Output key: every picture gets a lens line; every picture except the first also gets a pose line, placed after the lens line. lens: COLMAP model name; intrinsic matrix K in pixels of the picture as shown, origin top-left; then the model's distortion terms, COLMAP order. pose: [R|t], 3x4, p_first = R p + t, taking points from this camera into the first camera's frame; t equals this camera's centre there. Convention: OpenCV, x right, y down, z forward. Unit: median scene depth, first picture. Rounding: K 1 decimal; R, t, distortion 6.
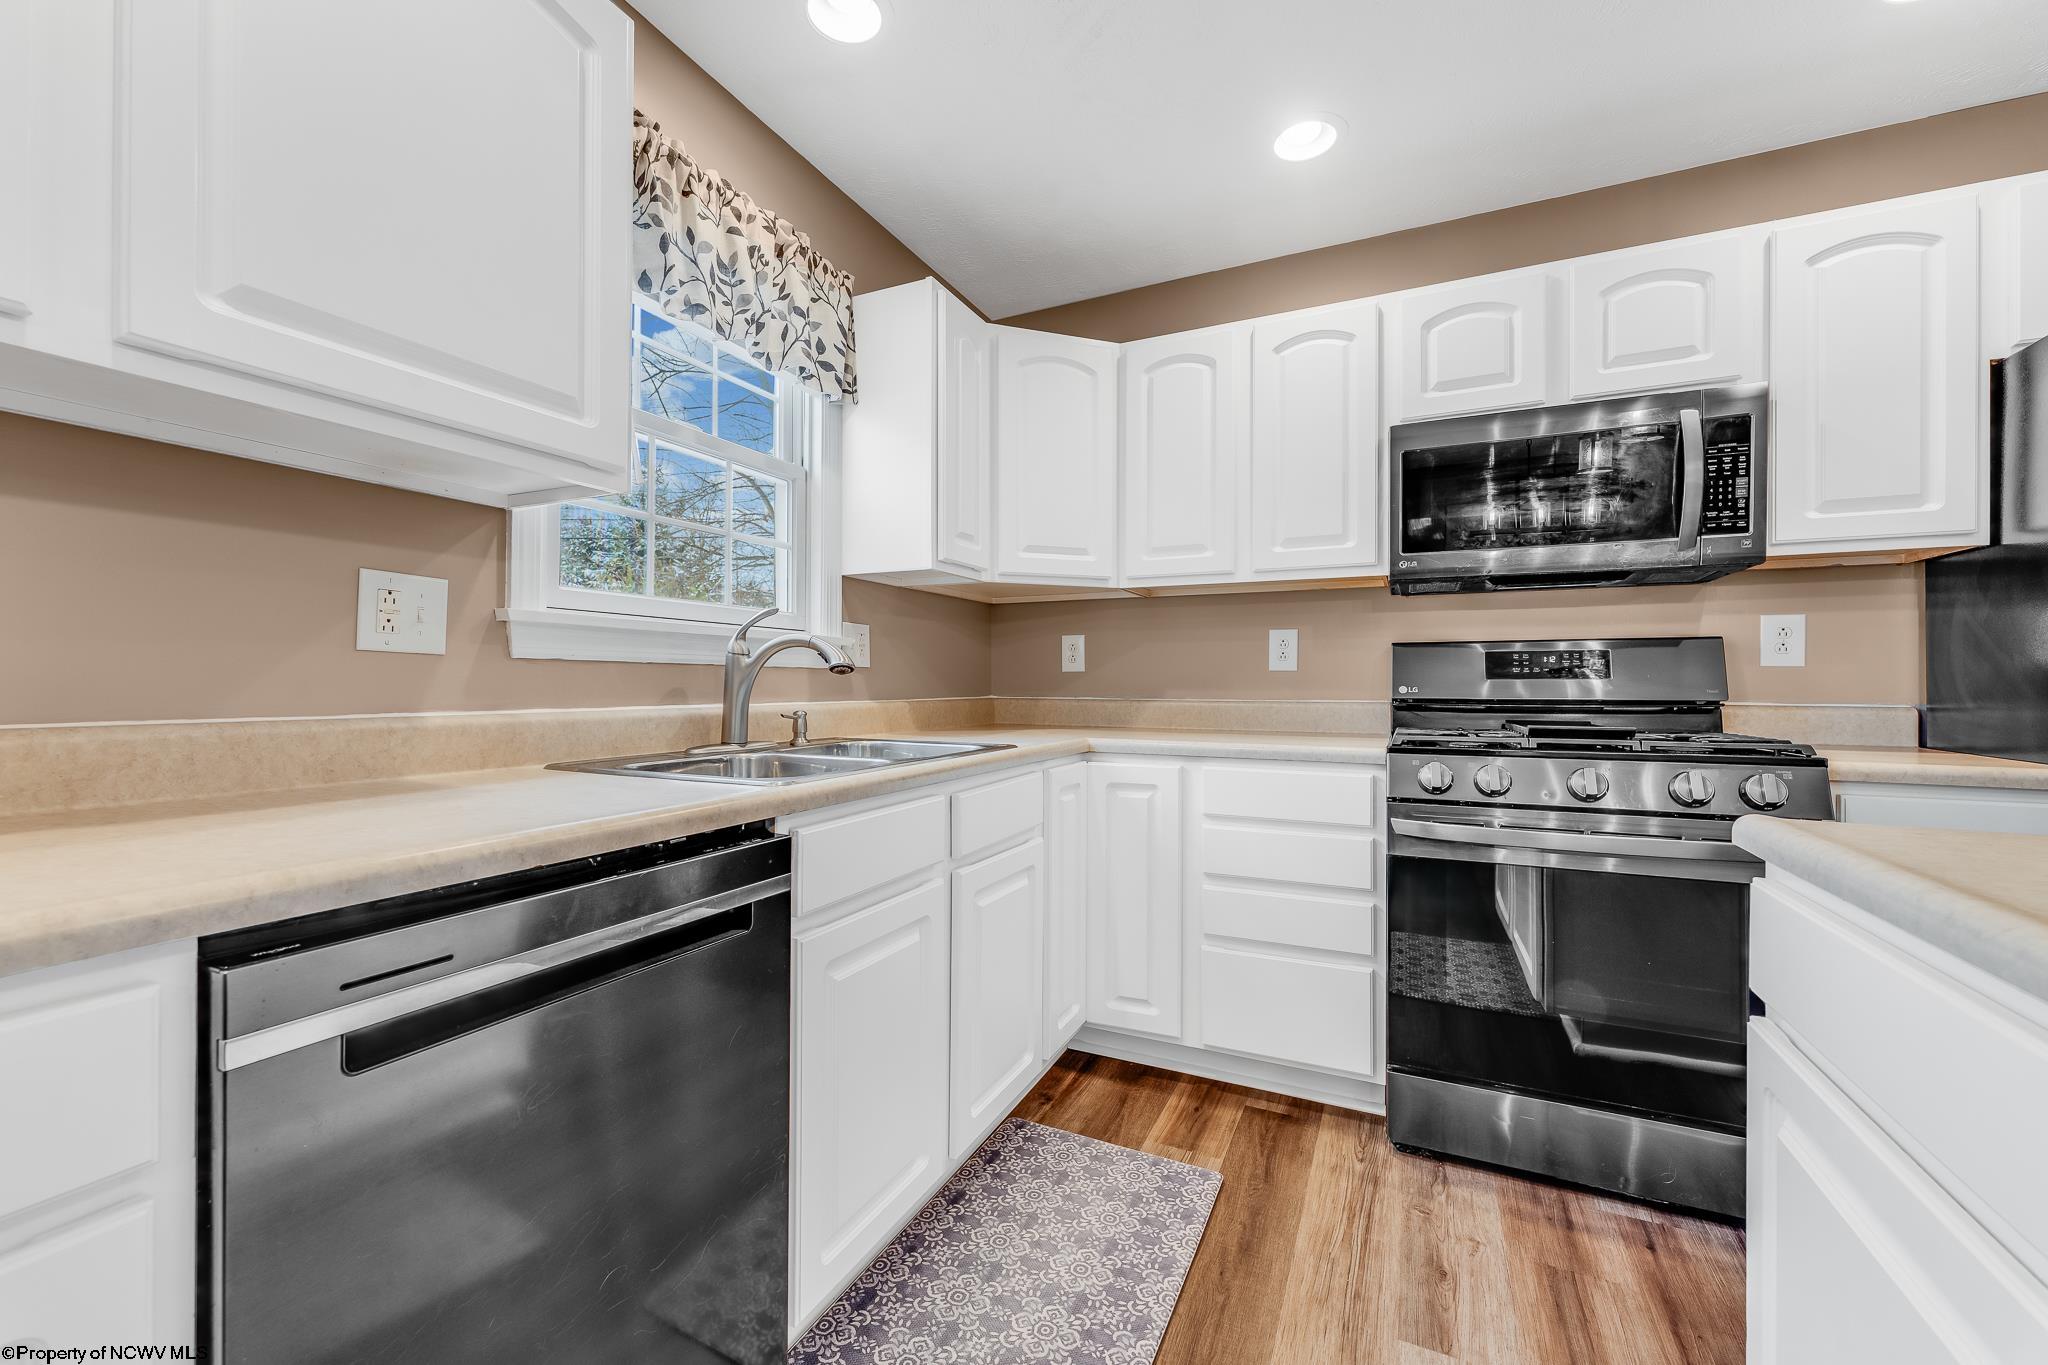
lens RADIAL K [[811.1, 0, 1015.0], [0, 811.1, 680.6], [0, 0, 1]] dist [-0.001008, 0.000024]
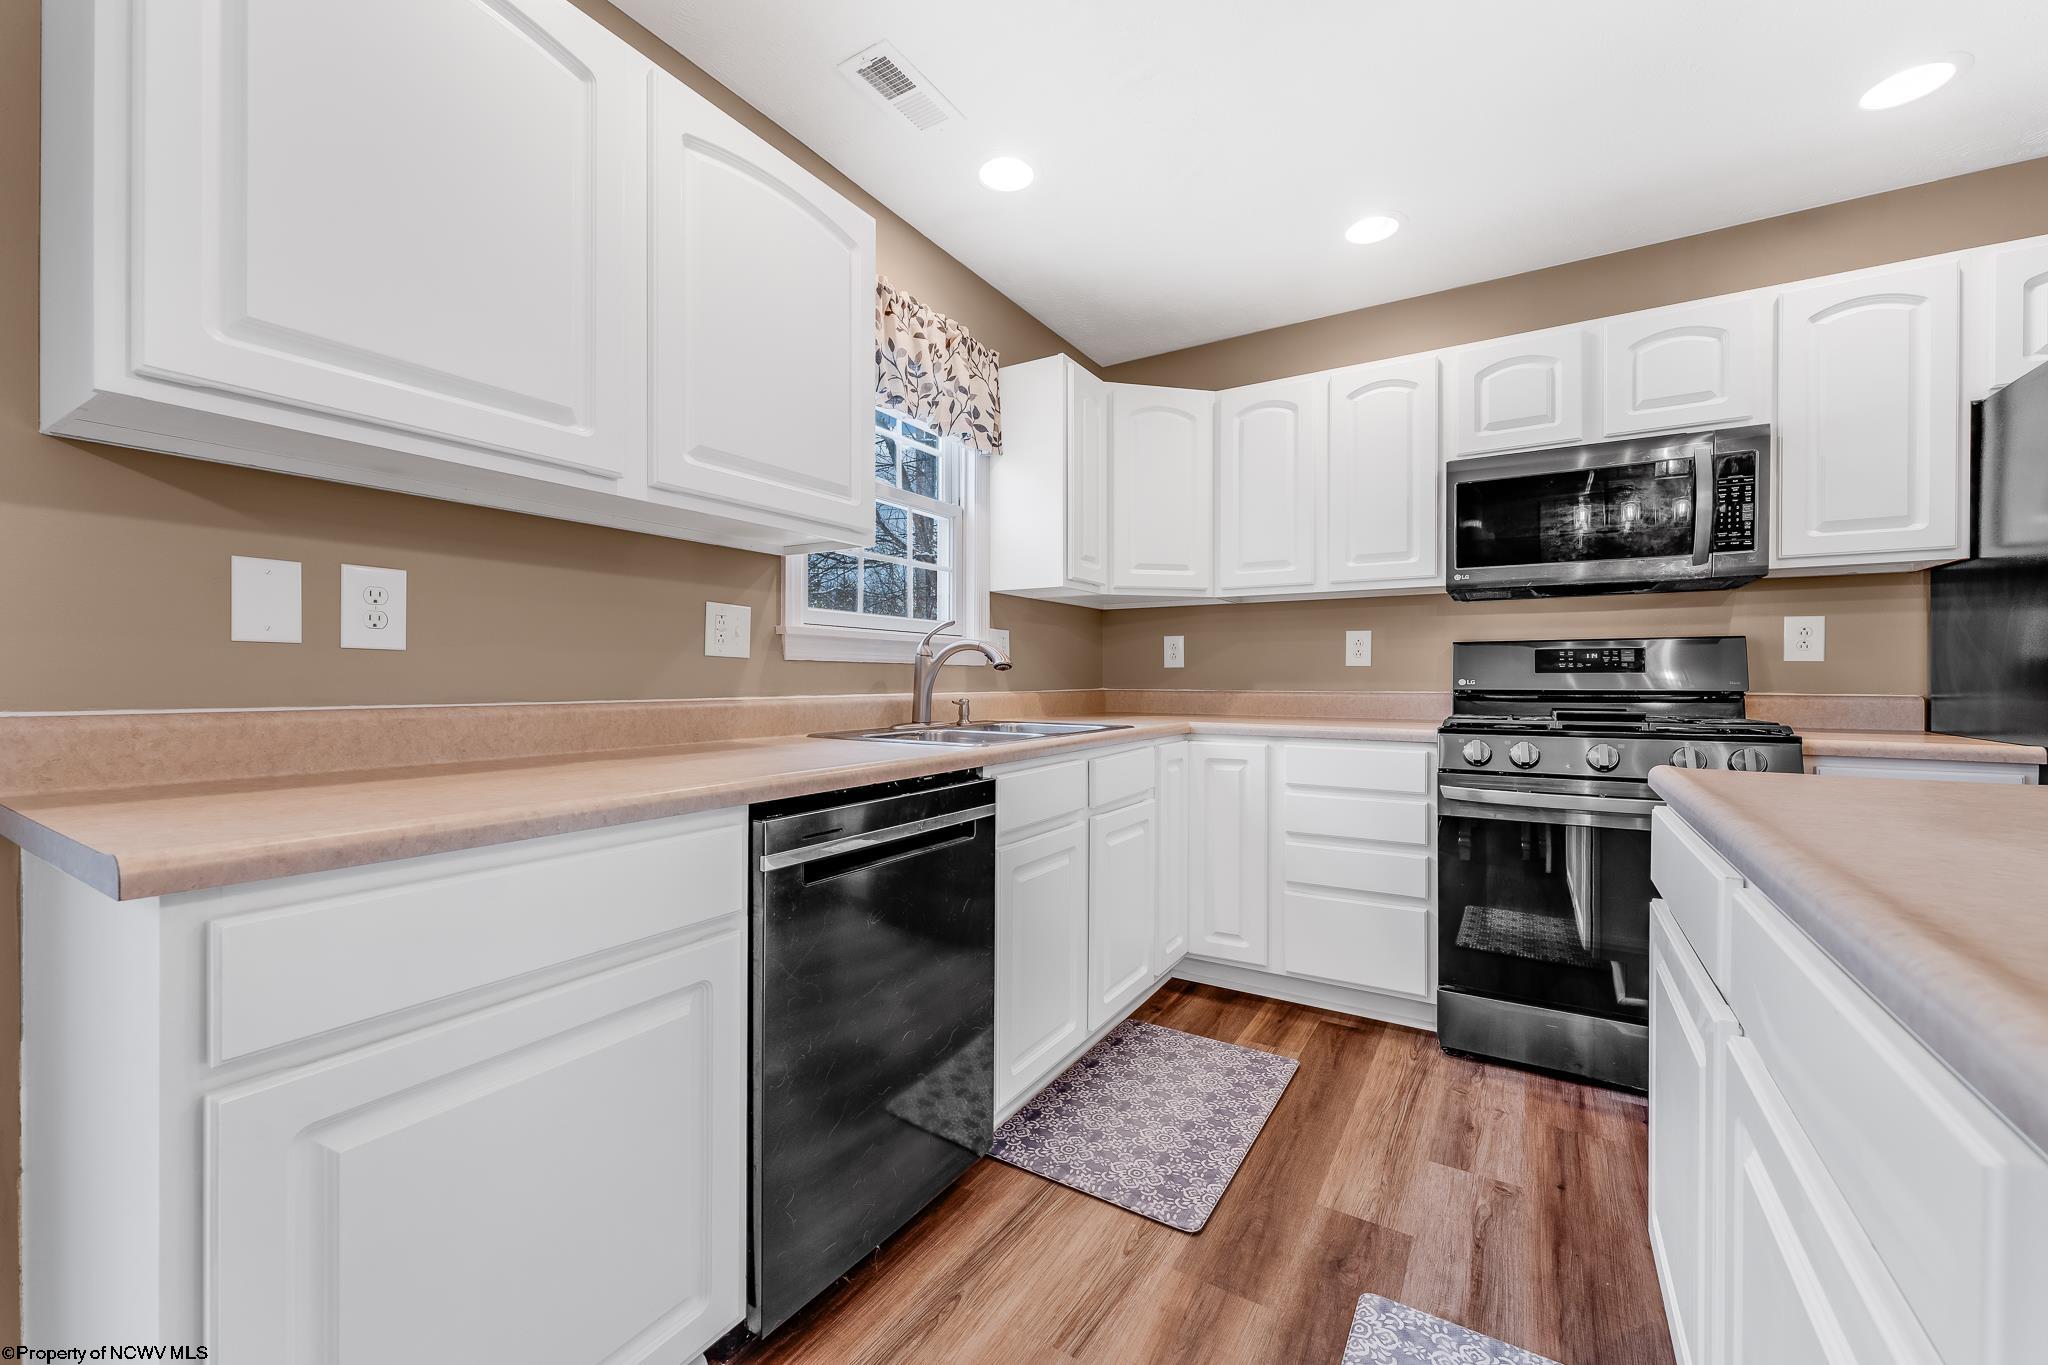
lens RADIAL K [[811.1, 0, 1015.9], [0, 811.1, 679.6], [0, 0, 1]] dist [-0.001008, 0.000024]
pose [[0.994274, -0.001356, -0.106856, -0.046398], [0.001885, 0.999986, 0.004852, 0.000865], [0.106848, -0.005025, 0.994263, -0.288543]]
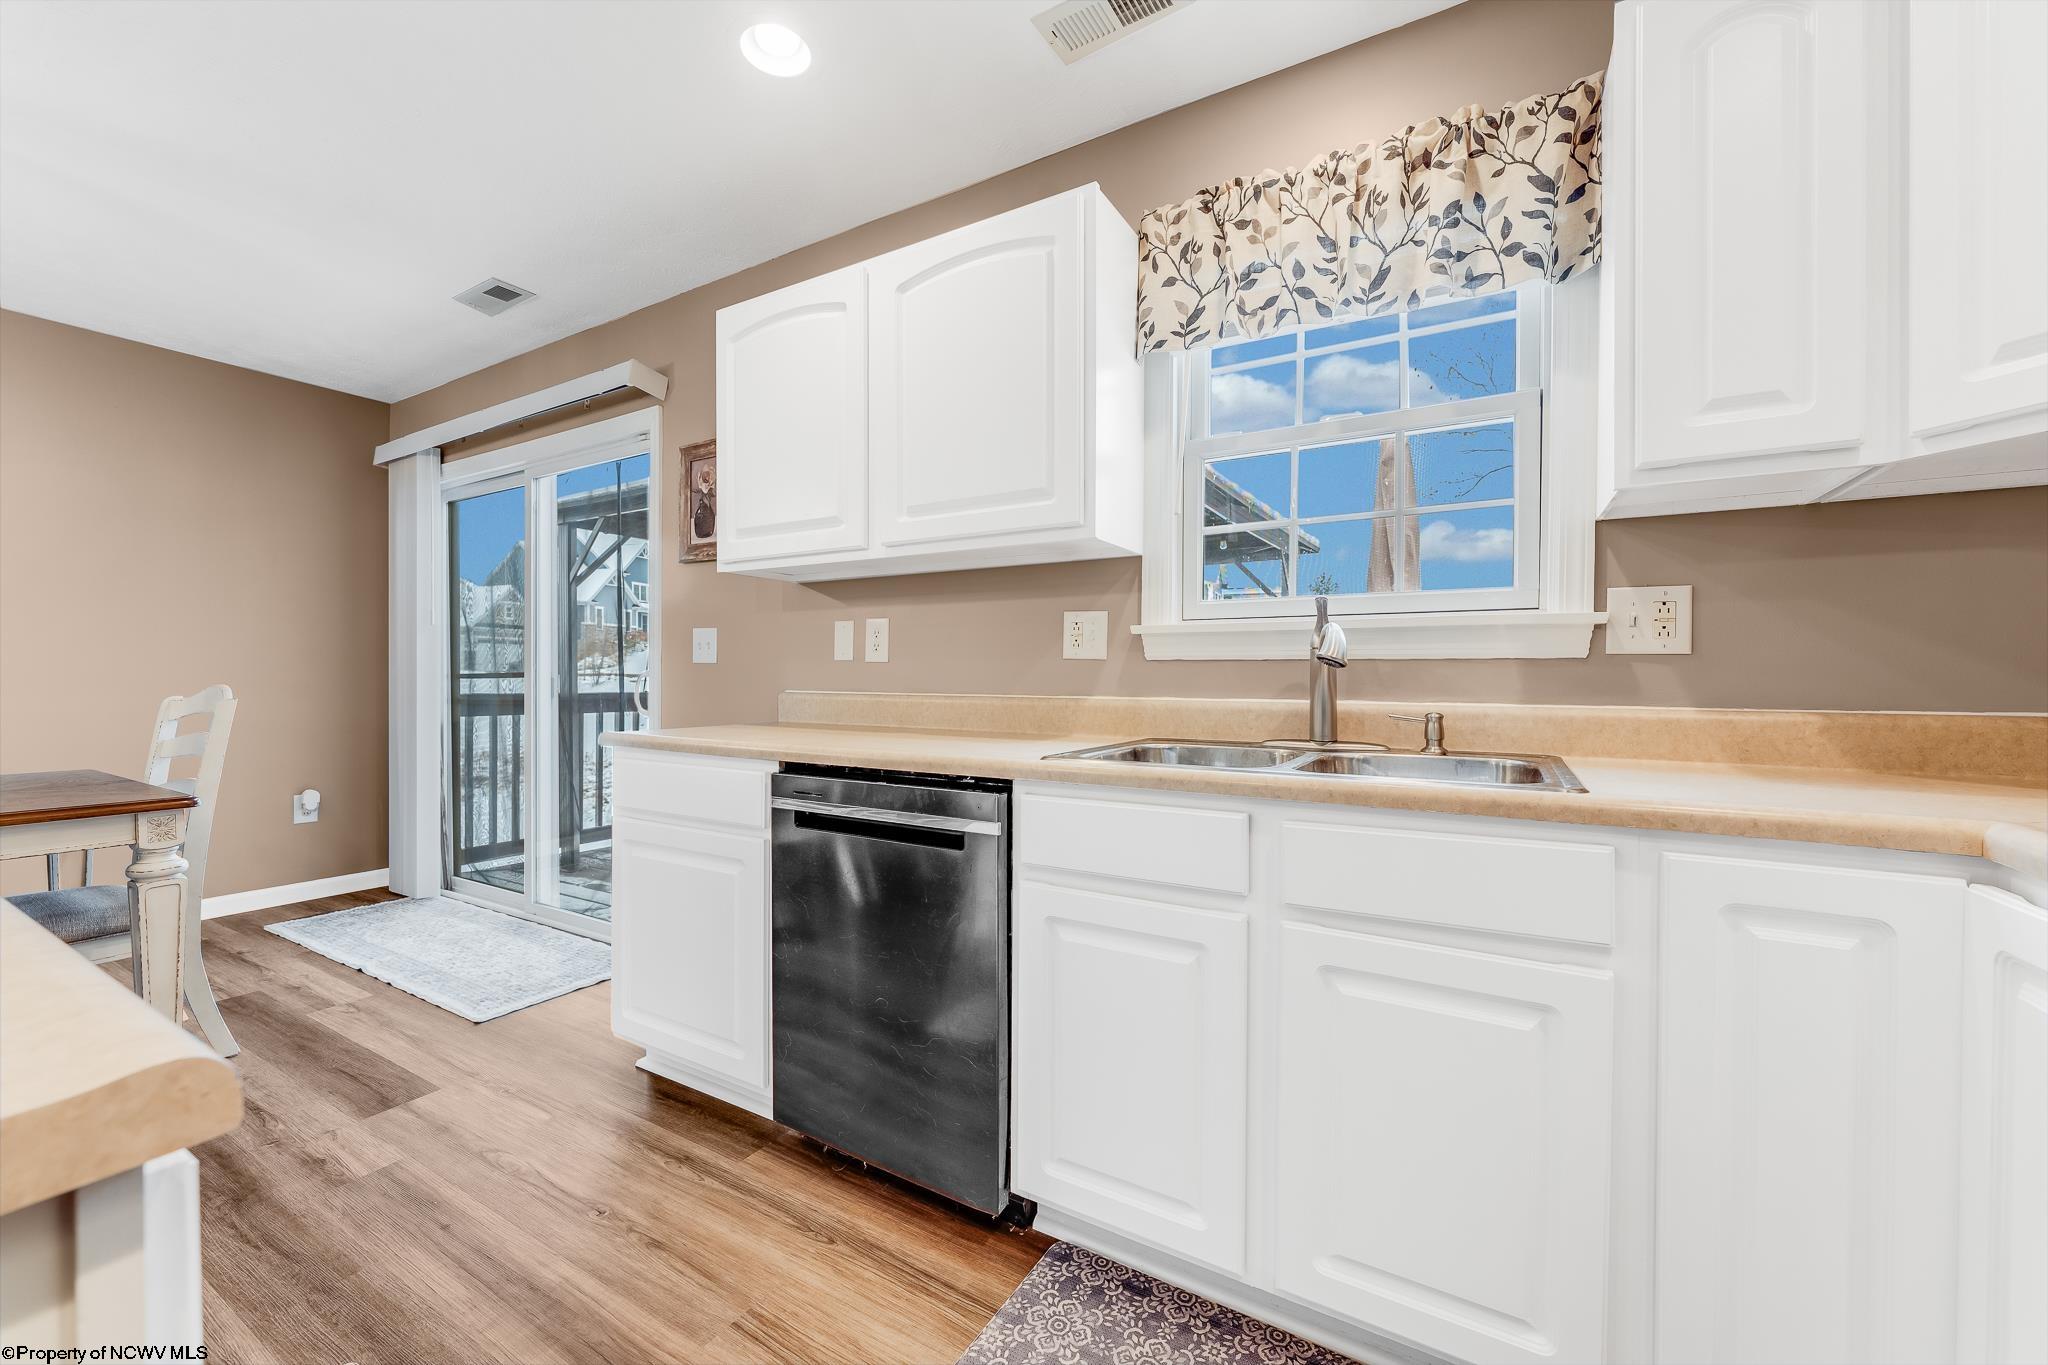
lens RADIAL K [[811.1, 0, 1015.8], [0, 811.1, 682.4], [0, 0, 1]] dist [-0.001008, 0.000024]
pose [[-0.090574, 0.002366, -0.995887, 0.602287], [-0.000701, 0.999997, 0.002439, 0.005414], [0.995889, 0.000919, -0.090572, 0.682520]]
